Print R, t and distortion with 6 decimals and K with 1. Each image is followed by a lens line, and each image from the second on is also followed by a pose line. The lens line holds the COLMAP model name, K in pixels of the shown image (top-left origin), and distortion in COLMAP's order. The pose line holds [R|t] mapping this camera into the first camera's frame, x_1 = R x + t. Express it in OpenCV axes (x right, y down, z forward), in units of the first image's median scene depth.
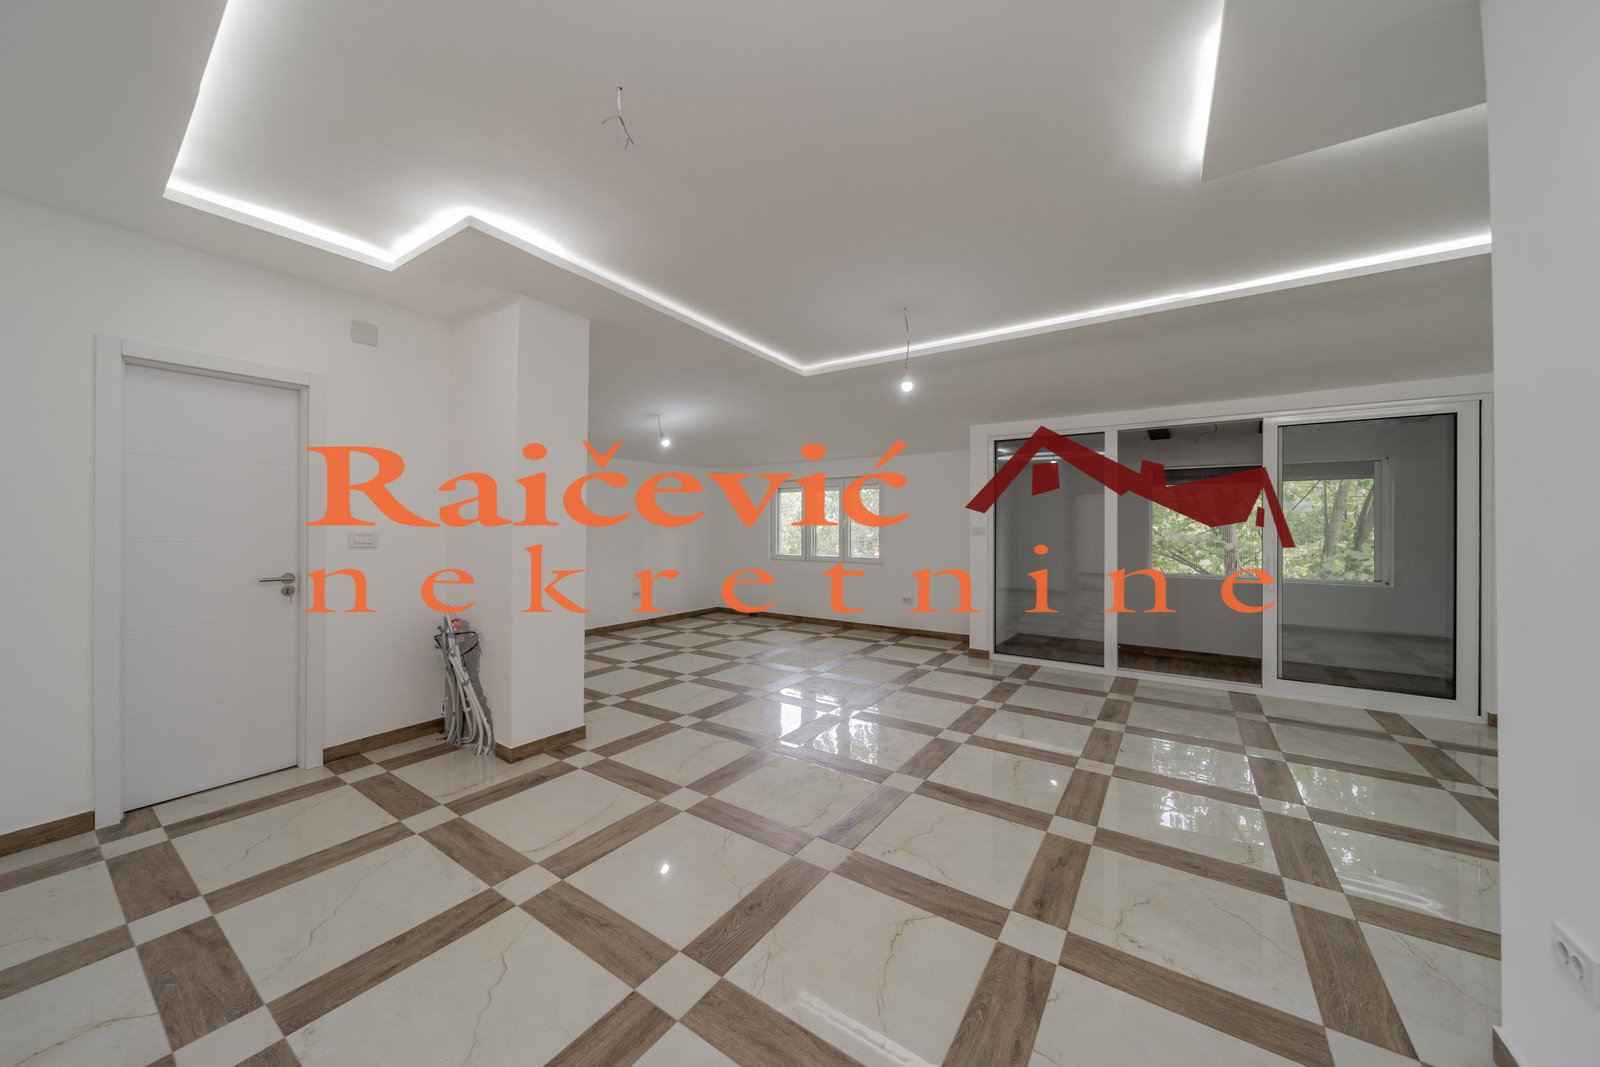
lens RADIAL K [[571.1, 0, 790.2], [0, 571.1, 524.7], [0, 0, 1]] dist [0.000284, -0.001139]
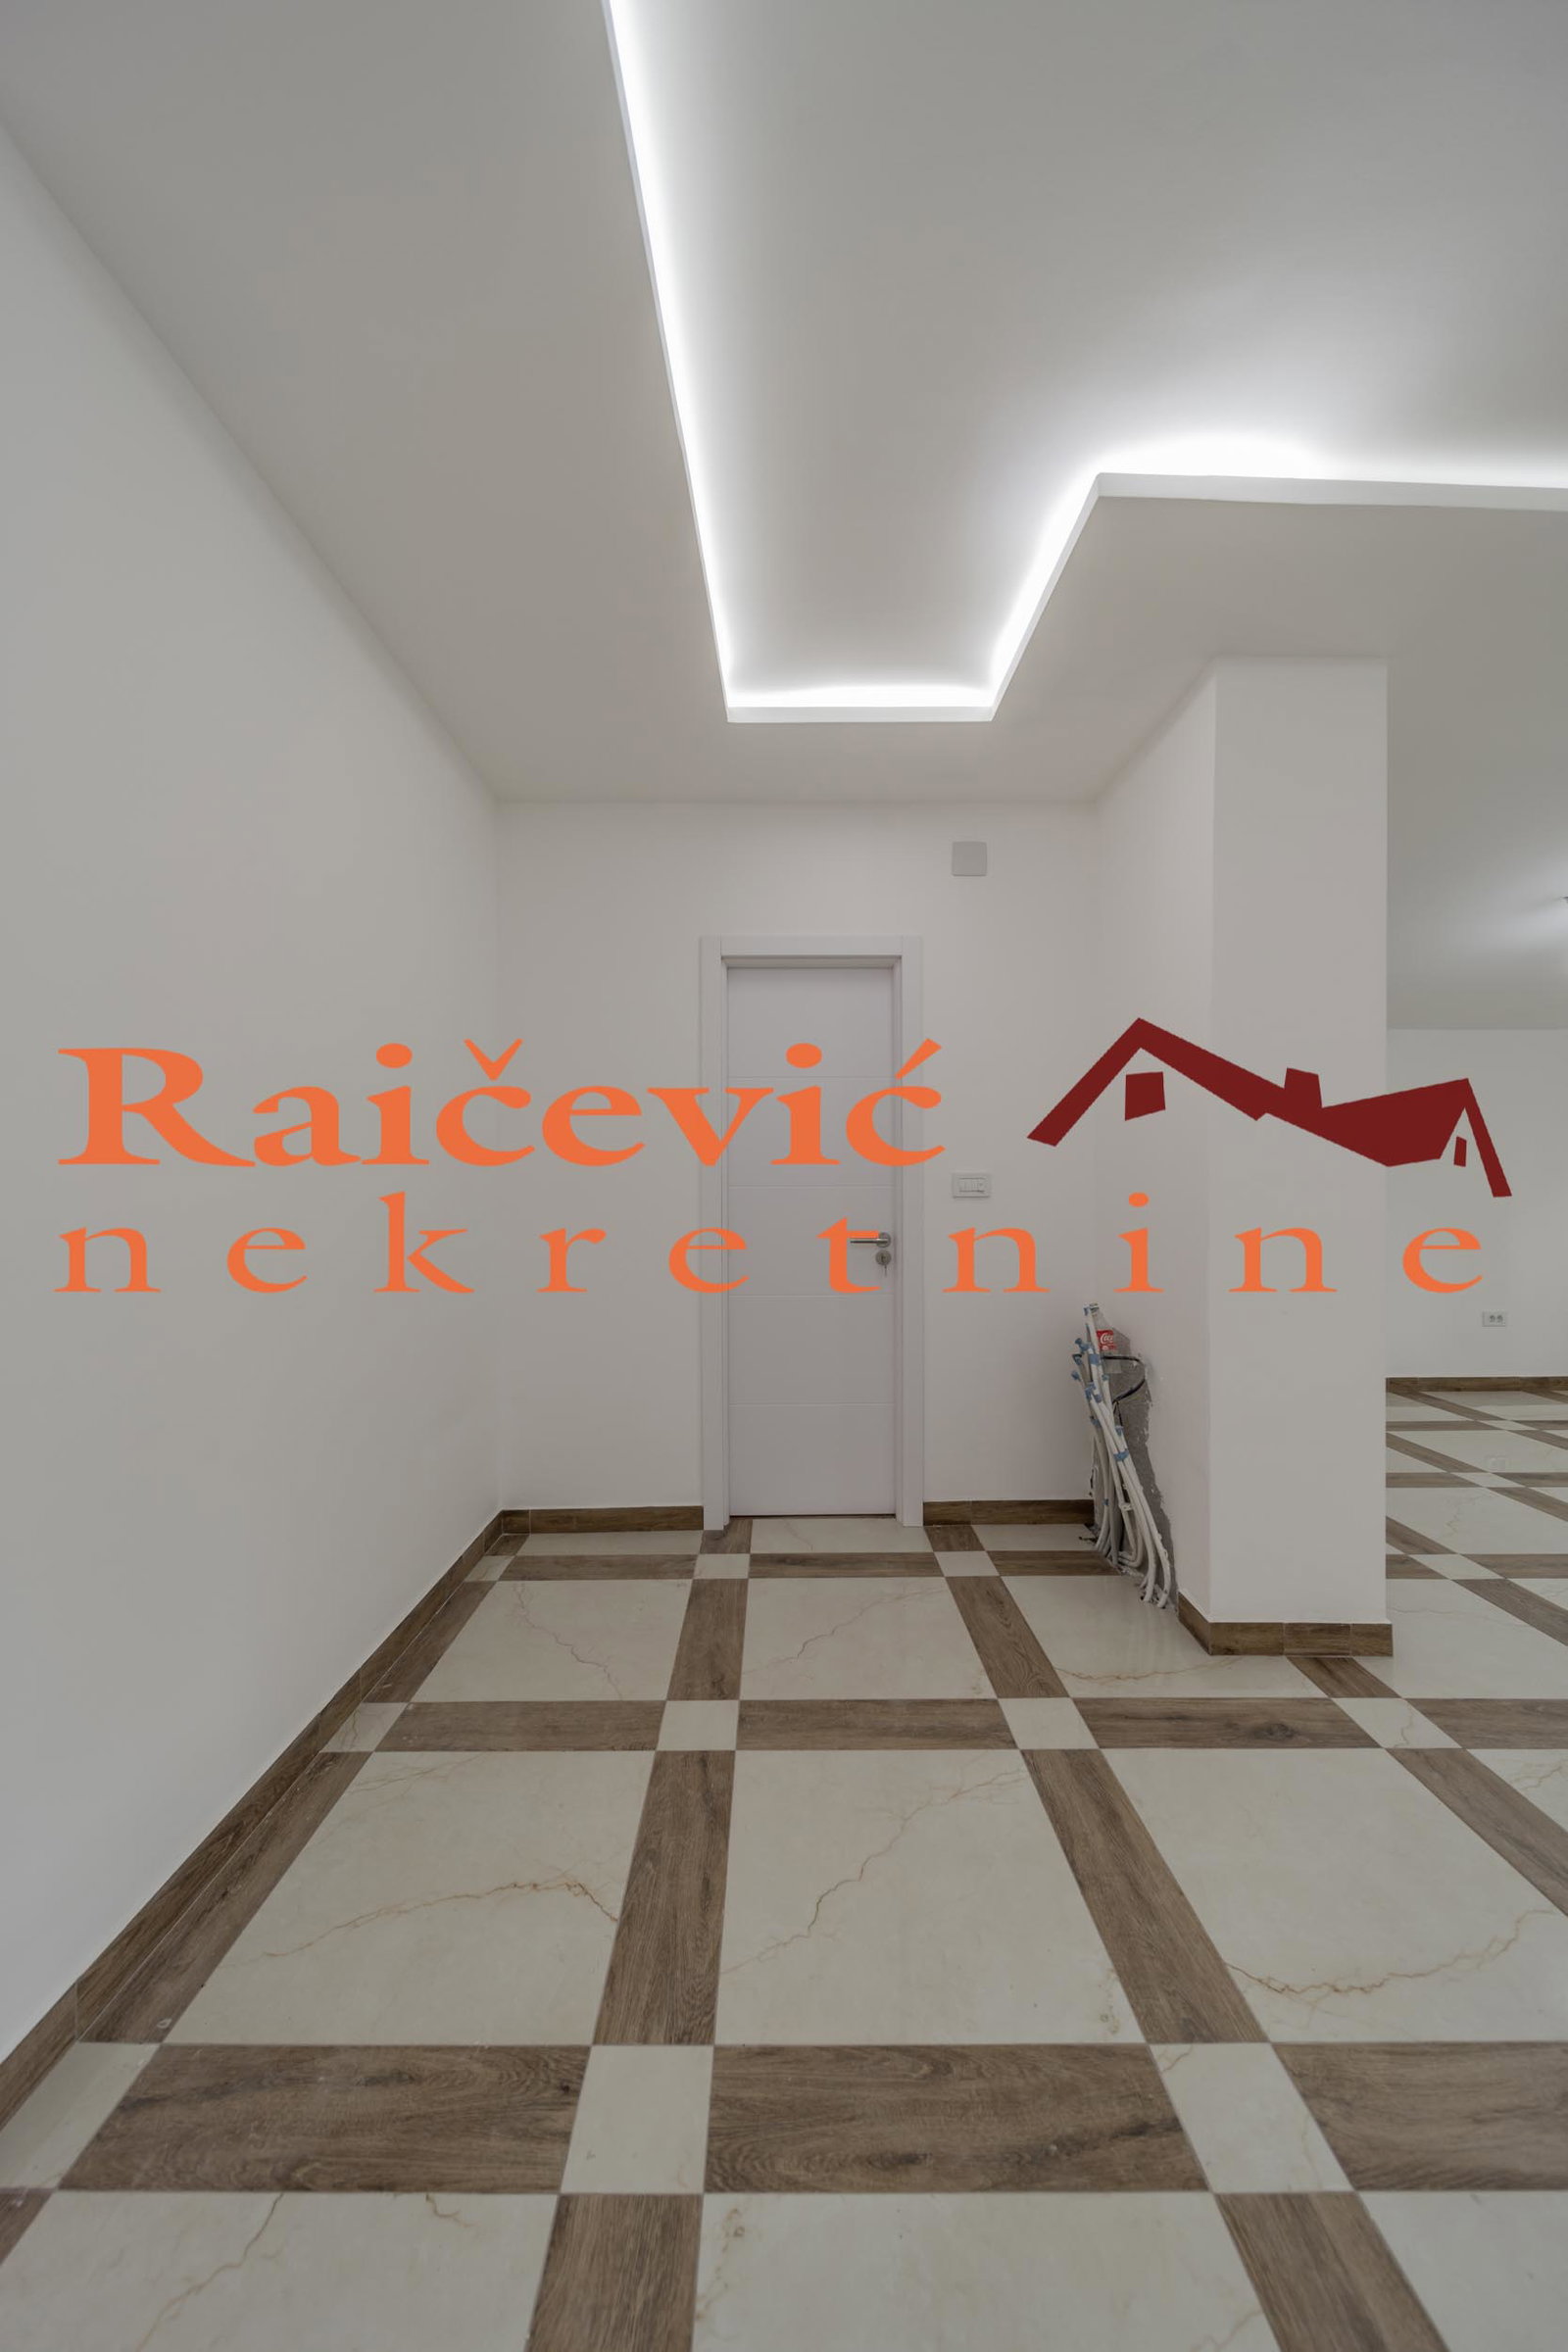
lens RADIAL K [[839.5, 0, 767.4], [0, 839.5, 1180.9], [0, 0, 1]] dist [0.000284, -0.001139]
pose [[0.579545, -0.011990, -0.814852, -0.128023], [0.008082, 0.999927, -0.008965, 0.029760], [0.814900, -0.001390, 0.579599, 0.292711]]
